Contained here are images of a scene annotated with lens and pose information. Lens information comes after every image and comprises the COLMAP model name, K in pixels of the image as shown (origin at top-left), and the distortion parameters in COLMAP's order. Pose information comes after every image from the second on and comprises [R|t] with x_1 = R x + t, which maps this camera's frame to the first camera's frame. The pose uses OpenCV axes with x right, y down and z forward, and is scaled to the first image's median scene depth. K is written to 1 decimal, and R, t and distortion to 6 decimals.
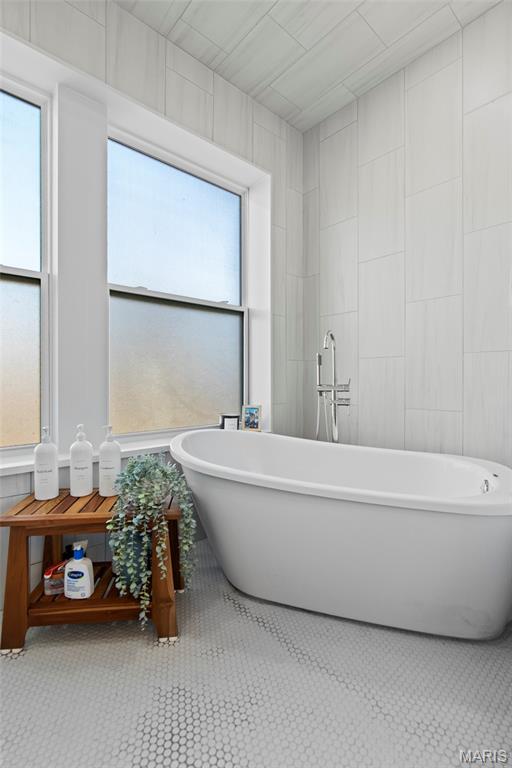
lens RADIAL K [[365.7, 0, 260.4], [0, 365.7, 381.4], [0, 0, 1]] dist [-0.000122, -0.000596]
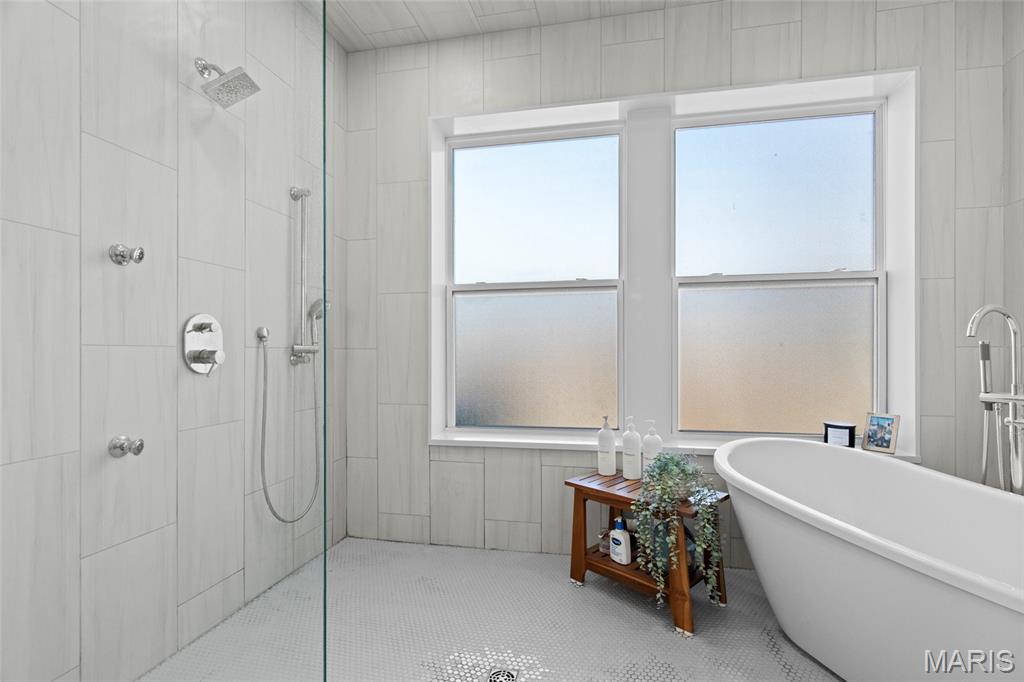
lens RADIAL K [[487.6, 0, 504.2], [0, 487.6, 349.9], [0, 0, 1]] dist [-0.000122, -0.000596]
pose [[0.564073, -0.007849, -0.825688, 0.601403], [-0.000498, 0.999951, -0.009846, -0.083705], [0.825725, 0.005965, 0.564041, -0.208262]]
